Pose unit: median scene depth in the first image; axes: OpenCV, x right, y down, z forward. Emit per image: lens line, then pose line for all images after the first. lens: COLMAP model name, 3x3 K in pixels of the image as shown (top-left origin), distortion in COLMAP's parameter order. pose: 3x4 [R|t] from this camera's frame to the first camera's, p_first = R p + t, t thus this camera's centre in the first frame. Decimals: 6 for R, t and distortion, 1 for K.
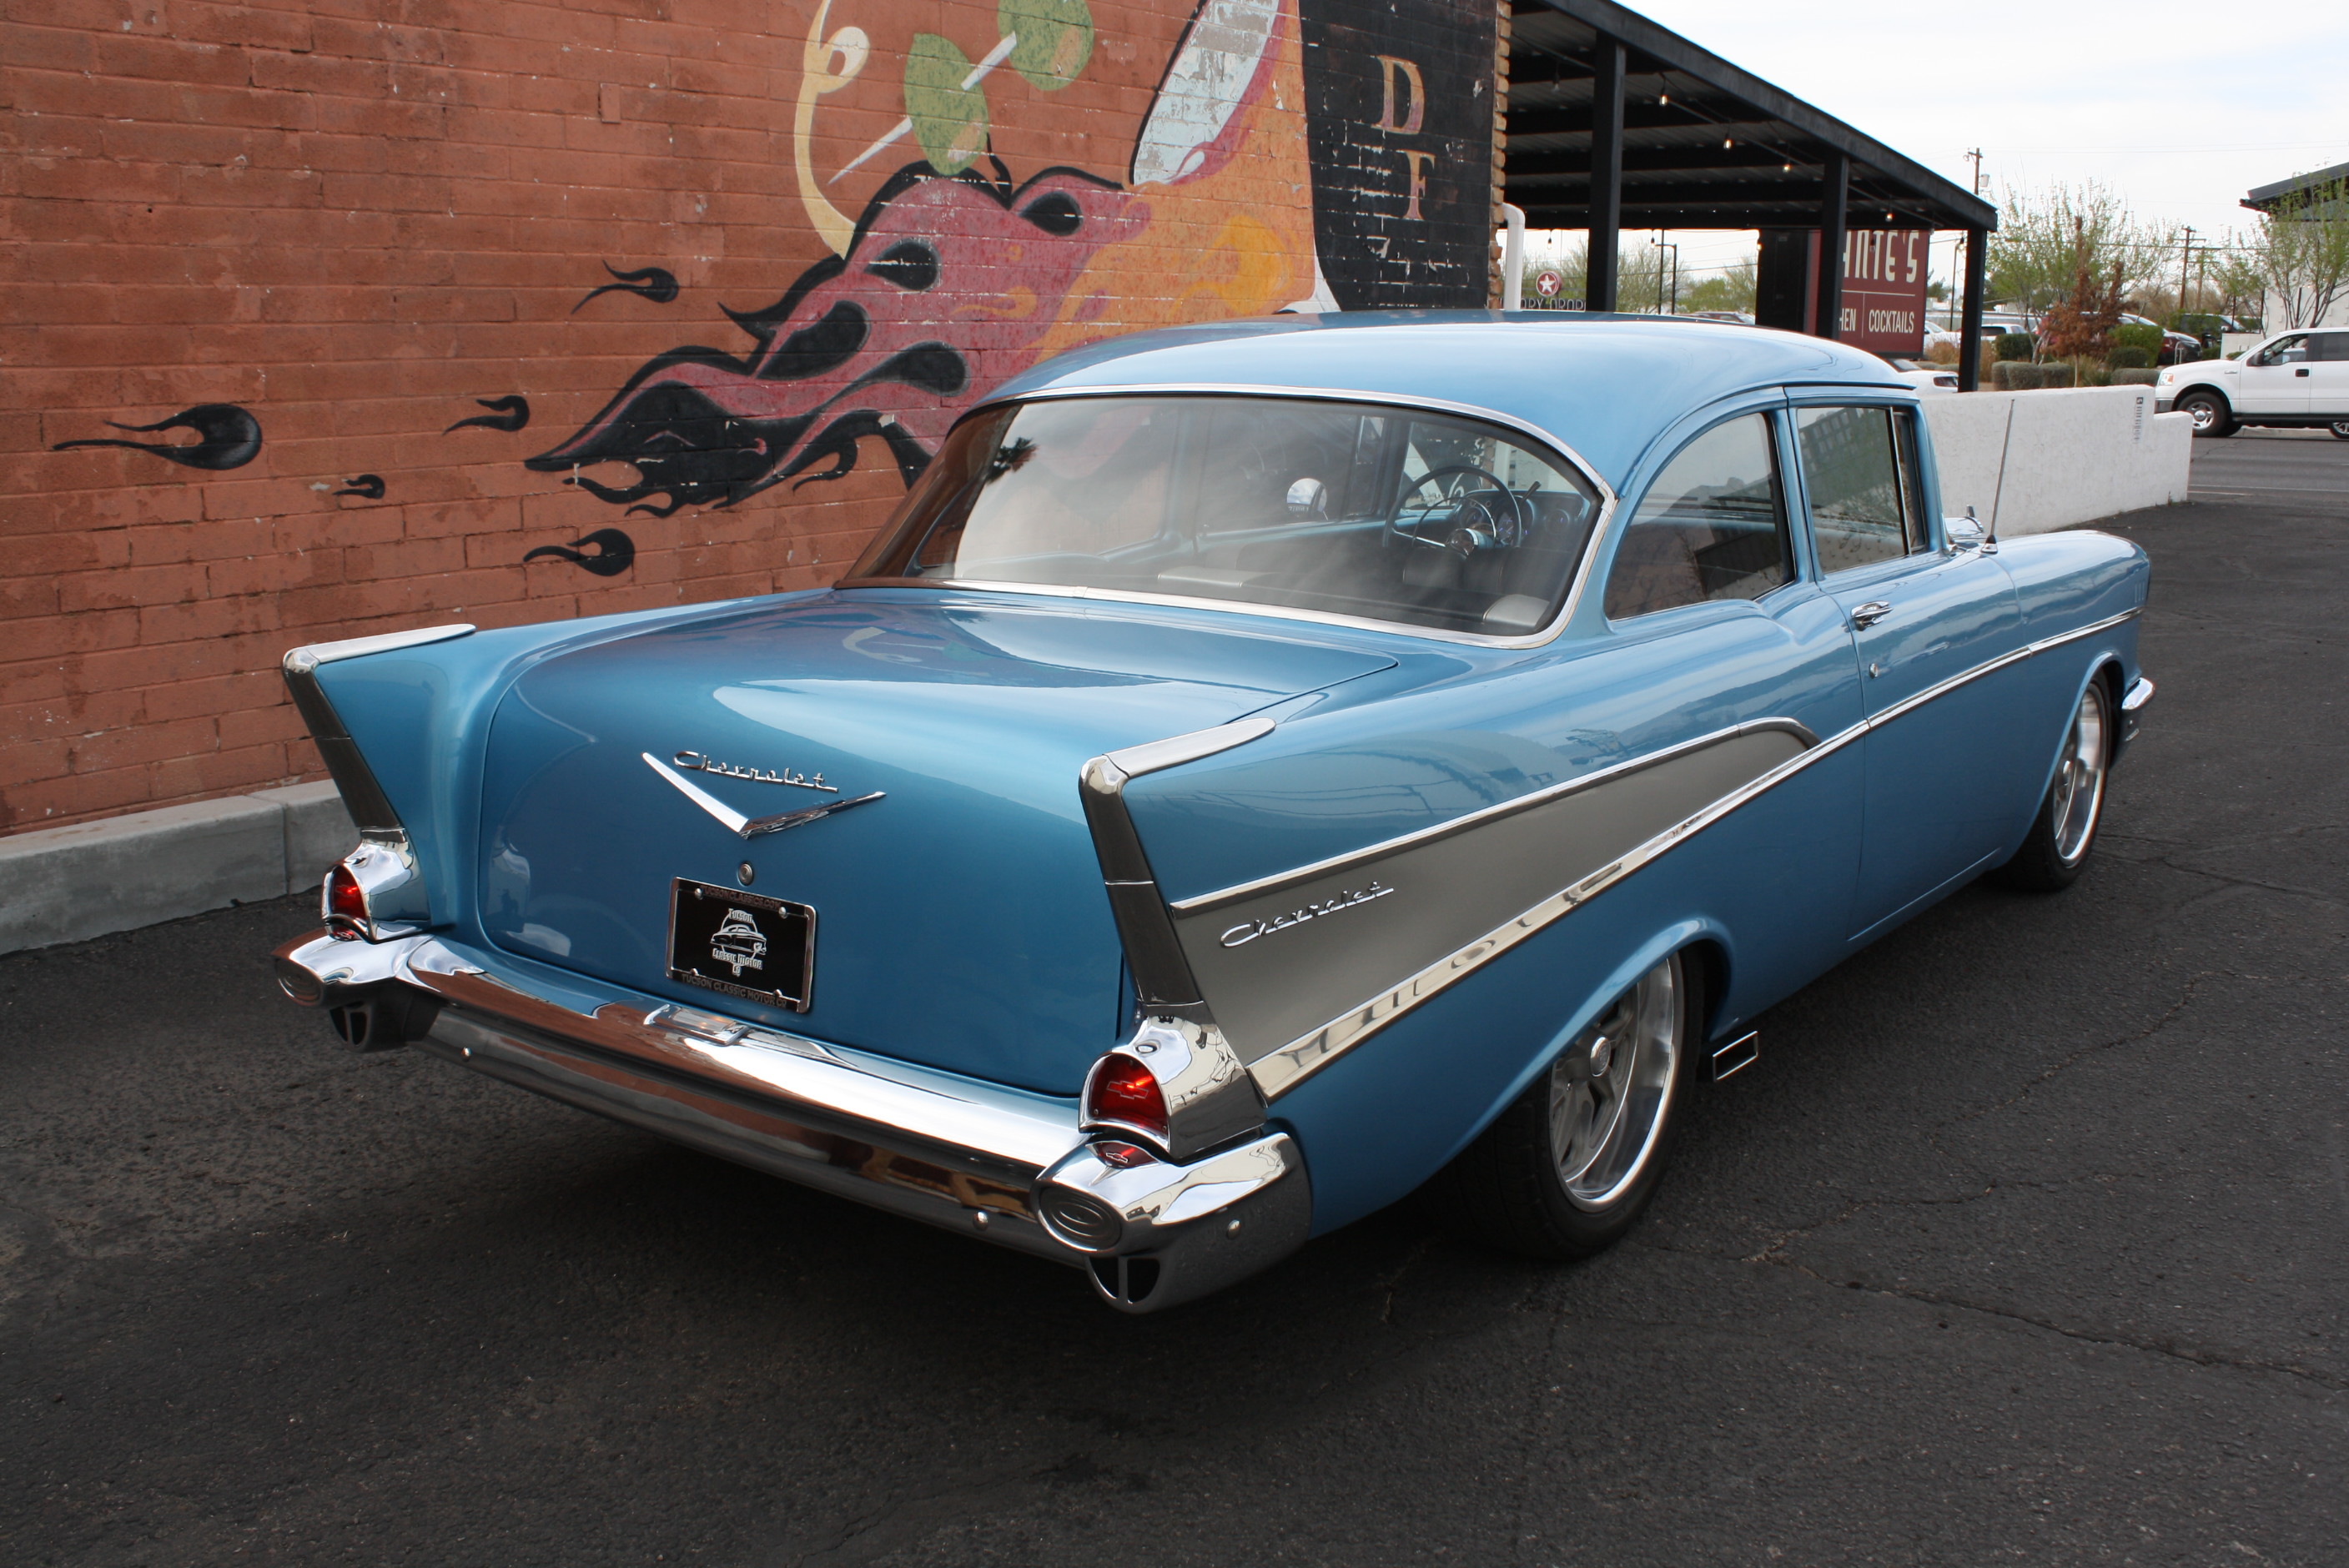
lens RADIAL K [[2162.4, 0, 1207.7], [0, 2162.4, 767.2], [0, 0, 1]] dist [-0.155942, 0.146752]
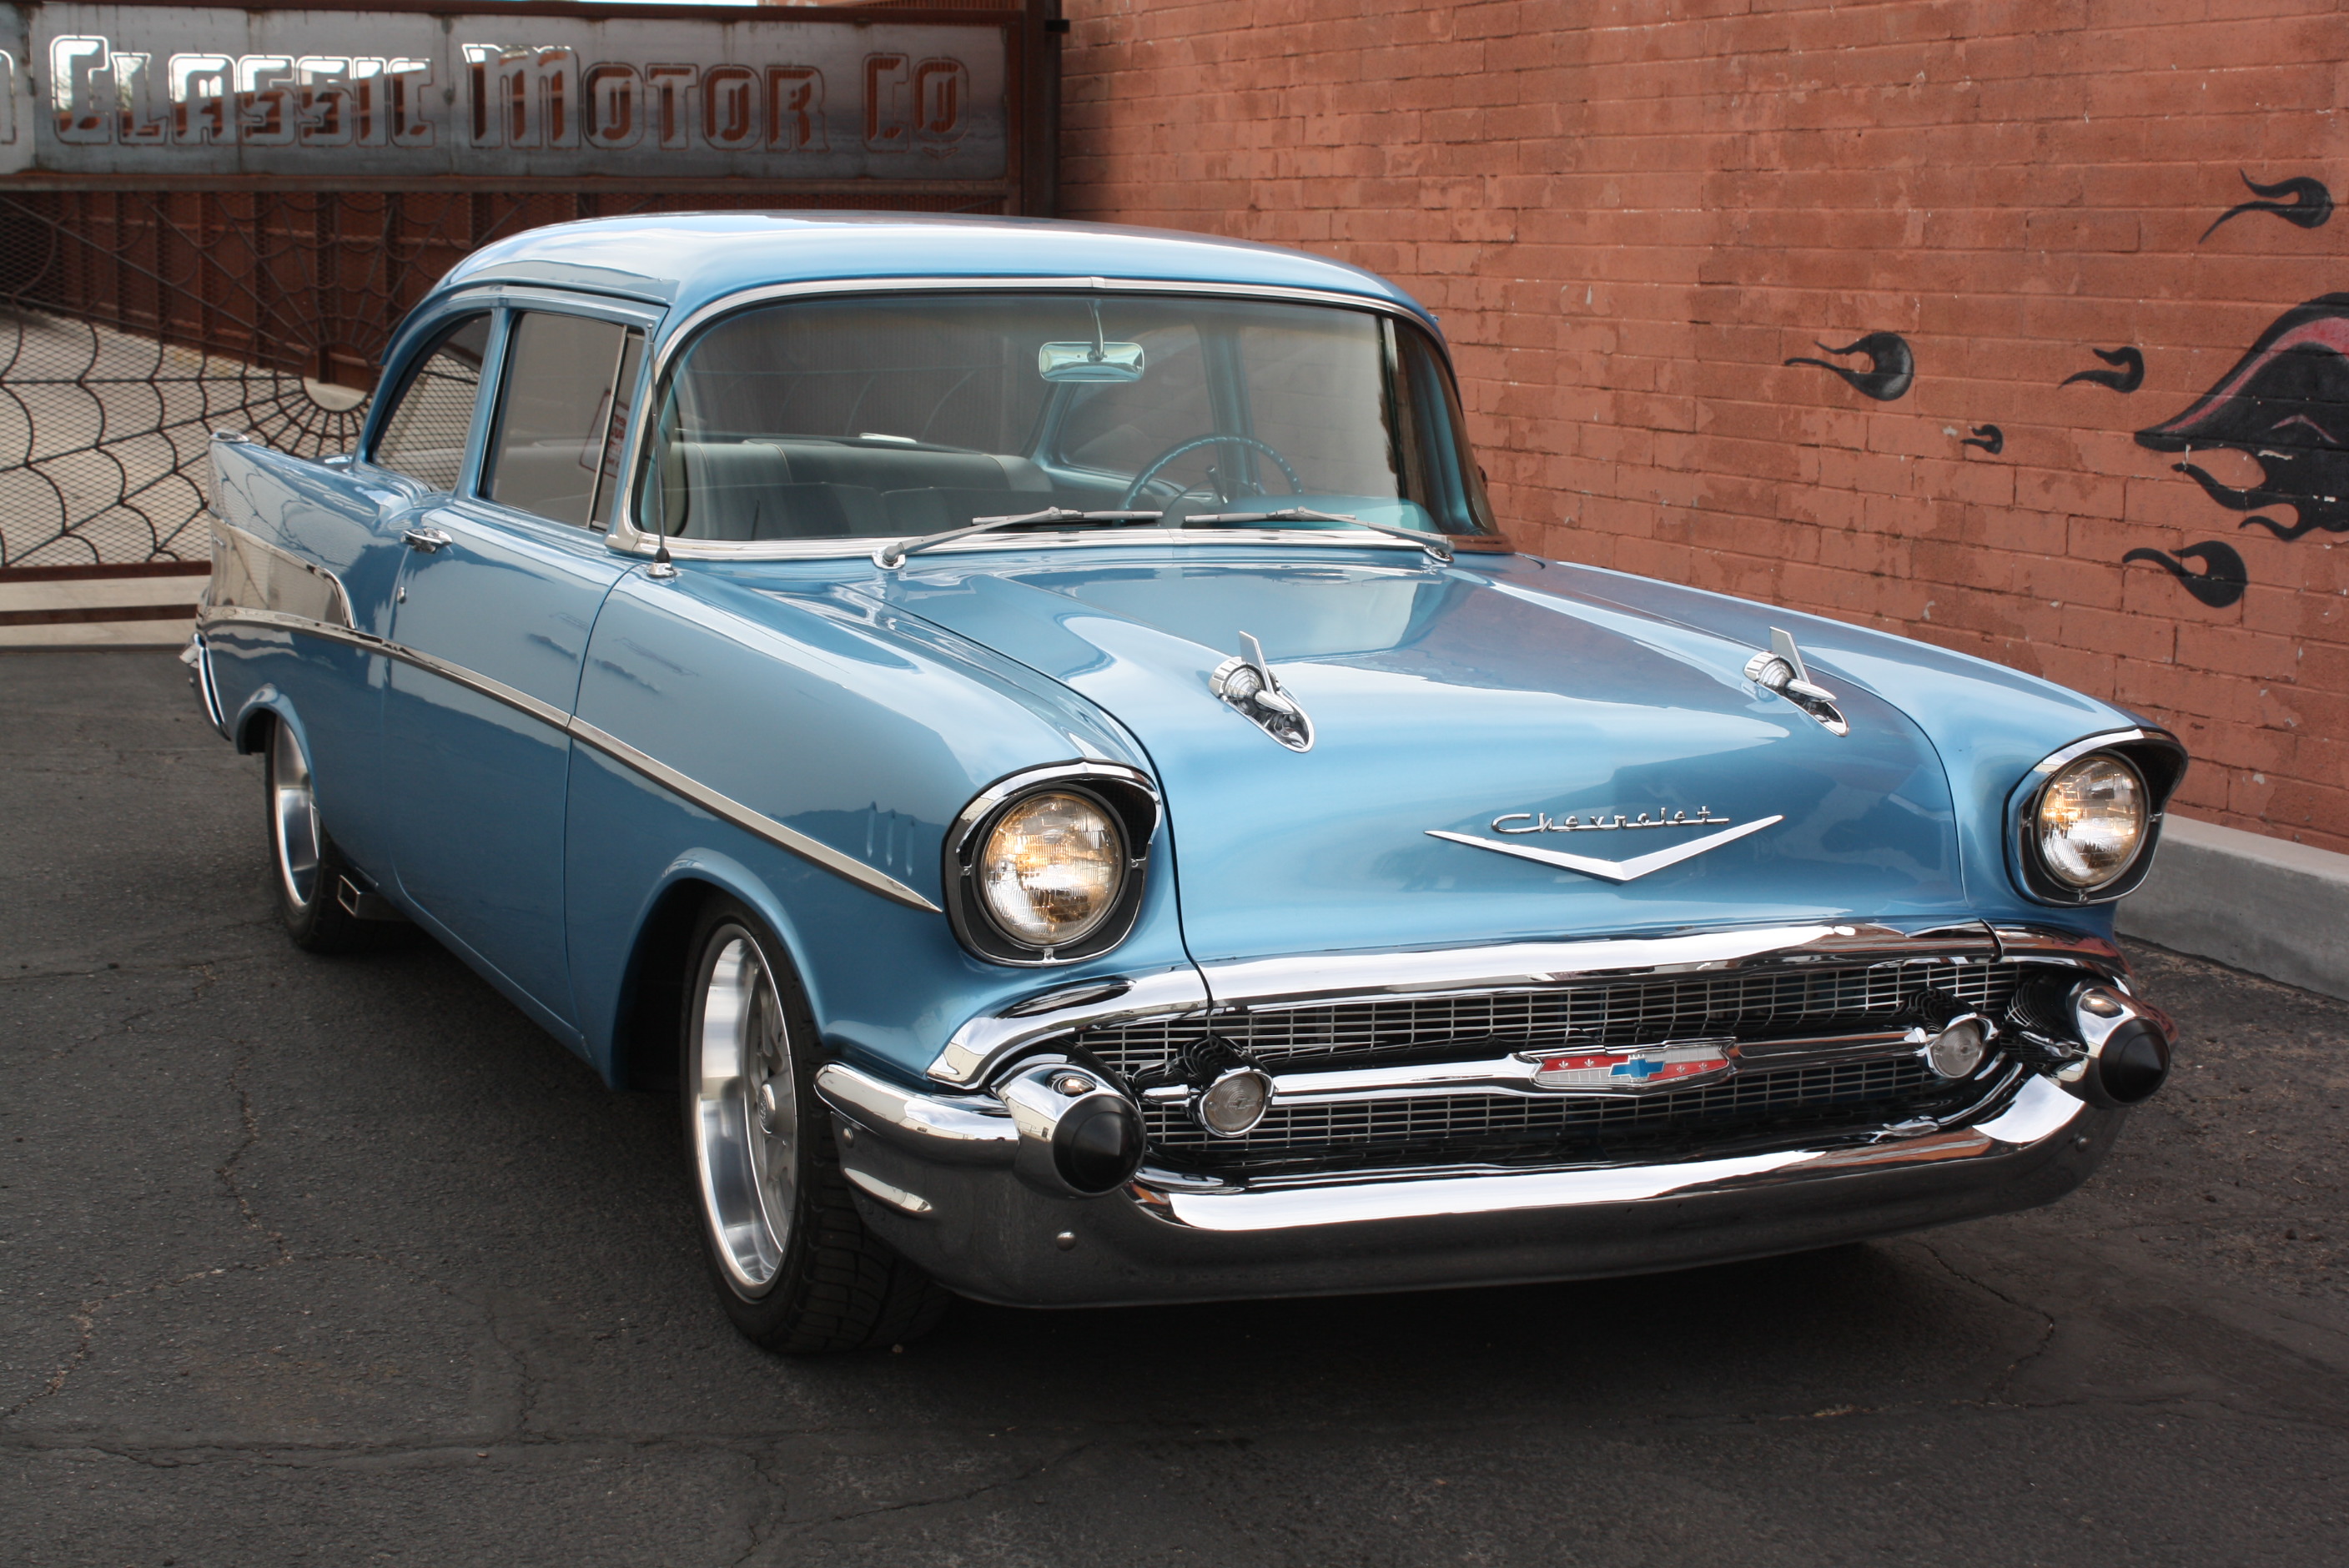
lens RADIAL K [[3623.7, 0, 1190.1], [0, 3623.7, 788.2], [0, 0, 1]] dist [-0.050076, 0.175040]
pose [[-0.483342, 0.112612, -0.868158, 0.952451], [-0.197295, 0.952167, 0.233352, -0.248033], [0.852910, 0.284072, -0.438005, 1.259951]]
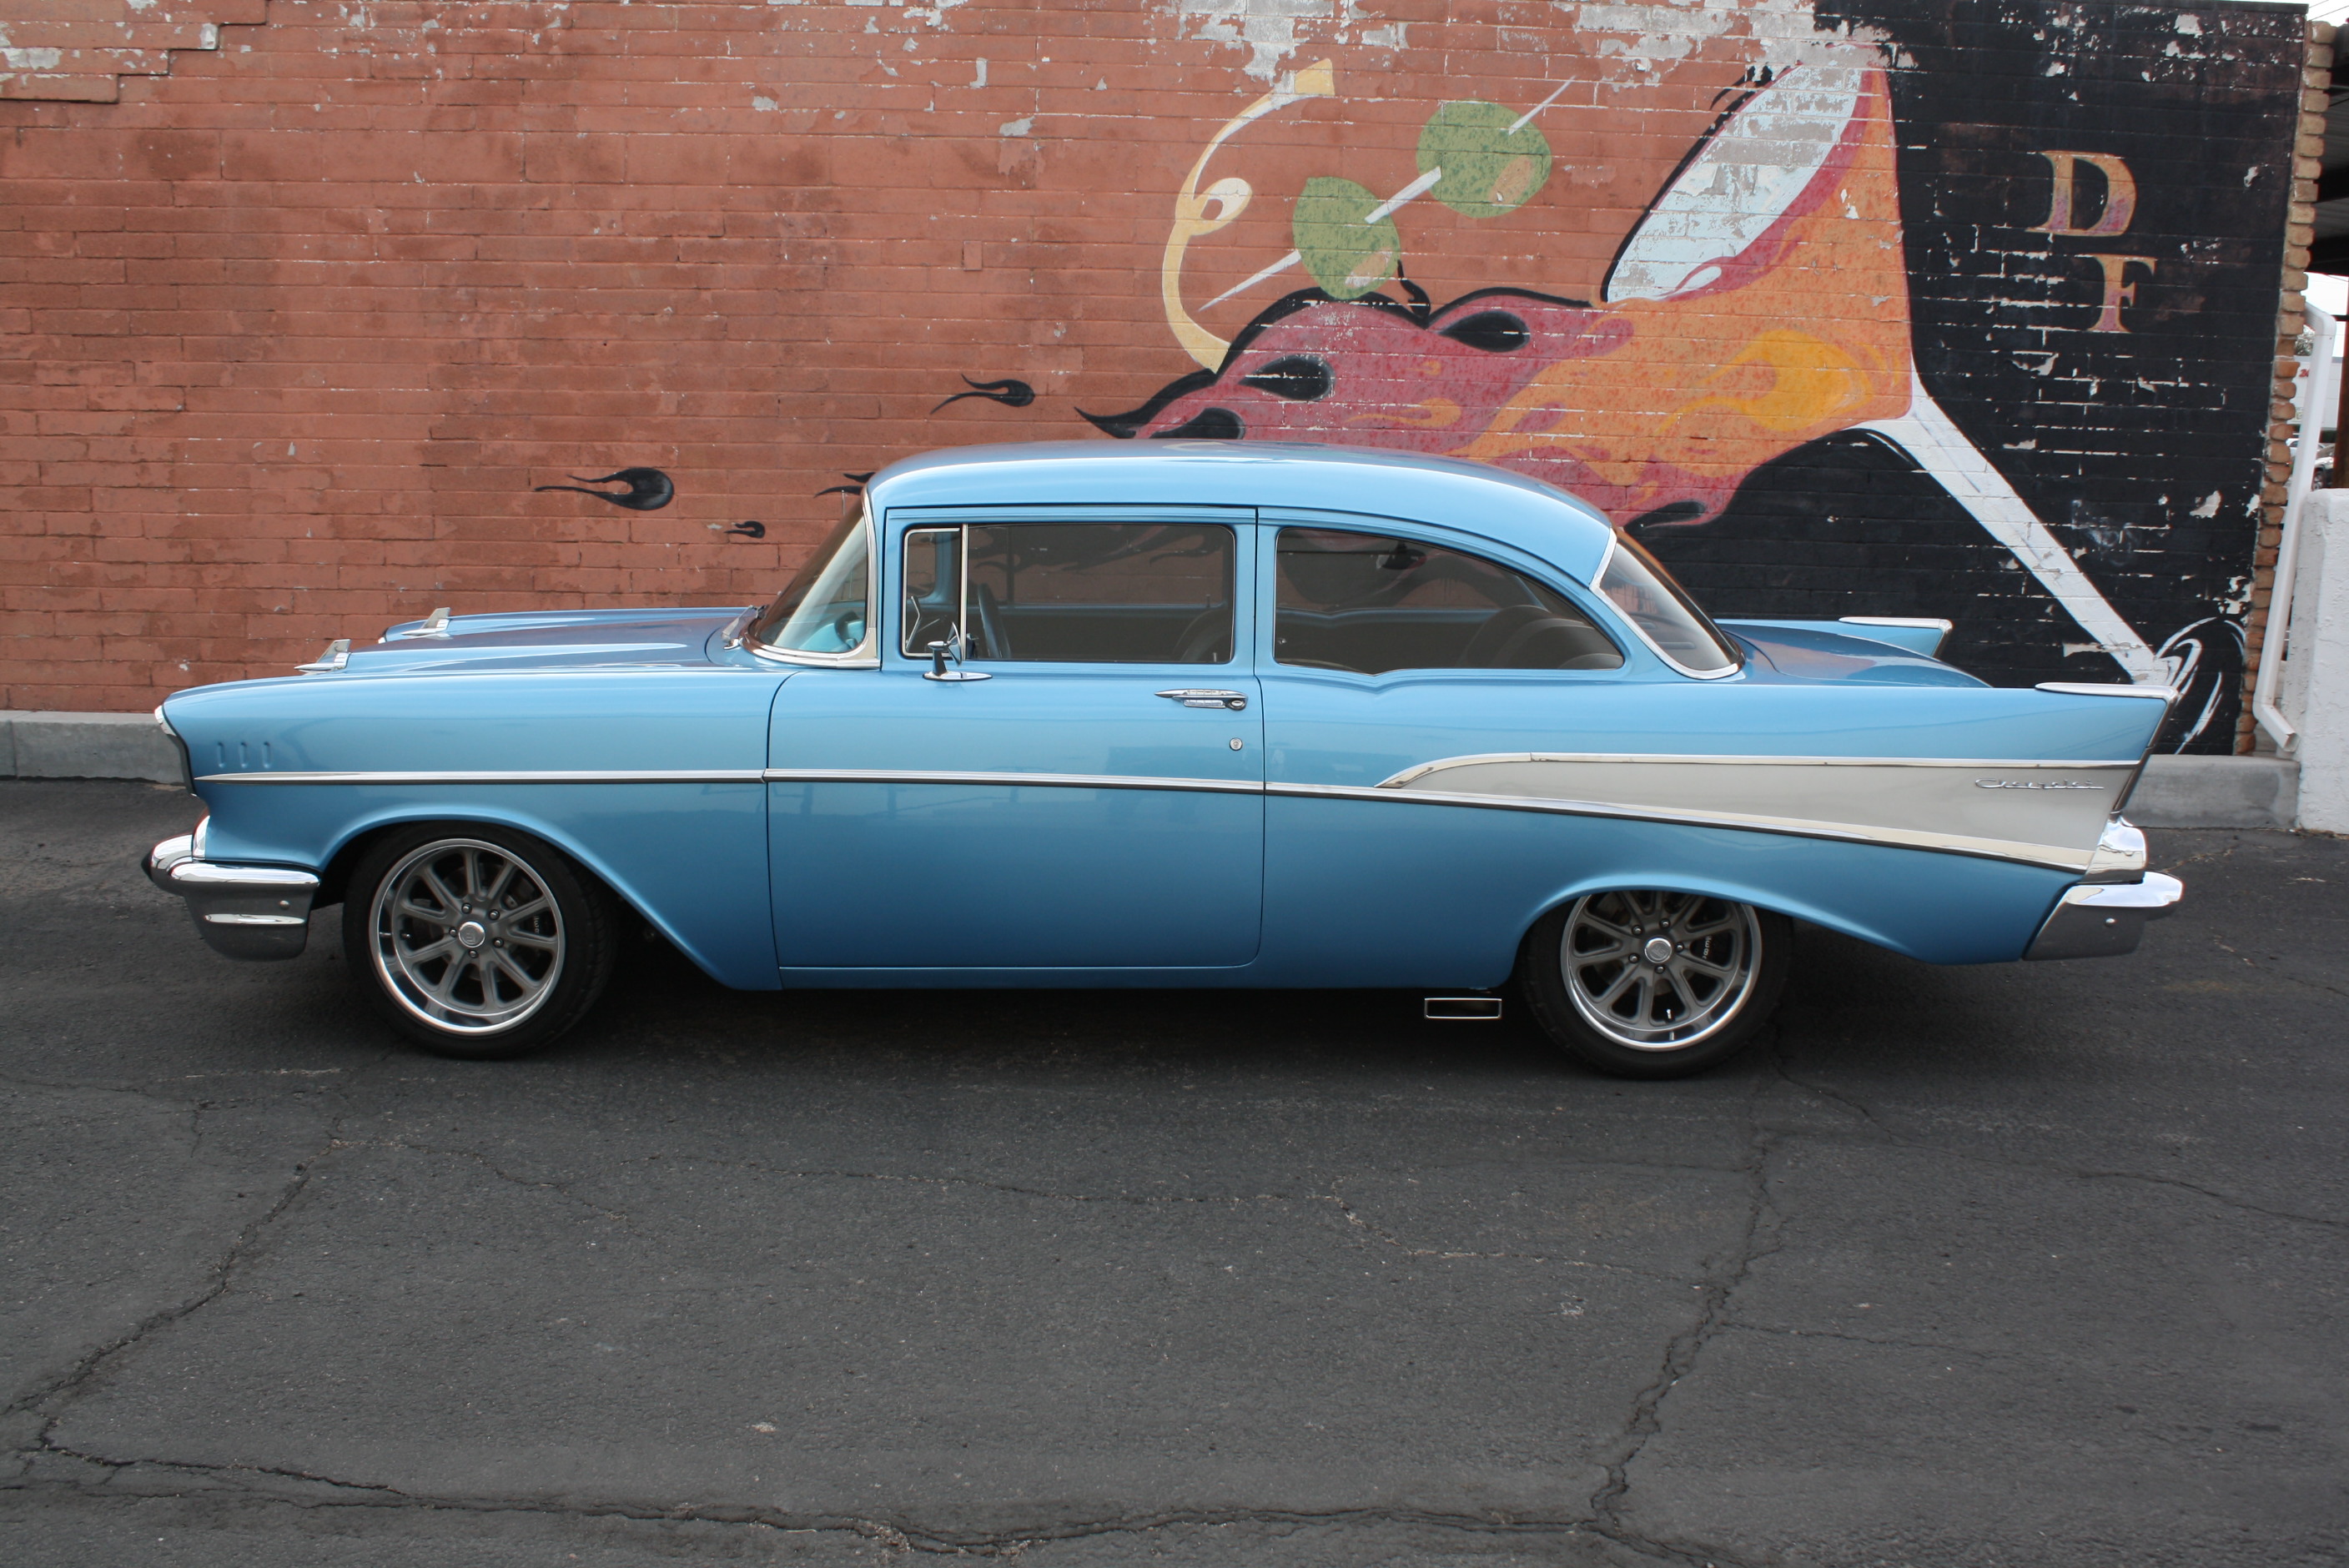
lens RADIAL K [[2140.3, 0, 1219.9], [0, 2140.3, 766.9], [0, 0, 1]] dist [-0.158661, 0.149120]
pose [[0.630977, 0.147415, -0.761667, 0.838932], [-0.173238, 0.983763, 0.046887, -0.085795], [0.756212, 0.102365, 0.646270, 0.283863]]
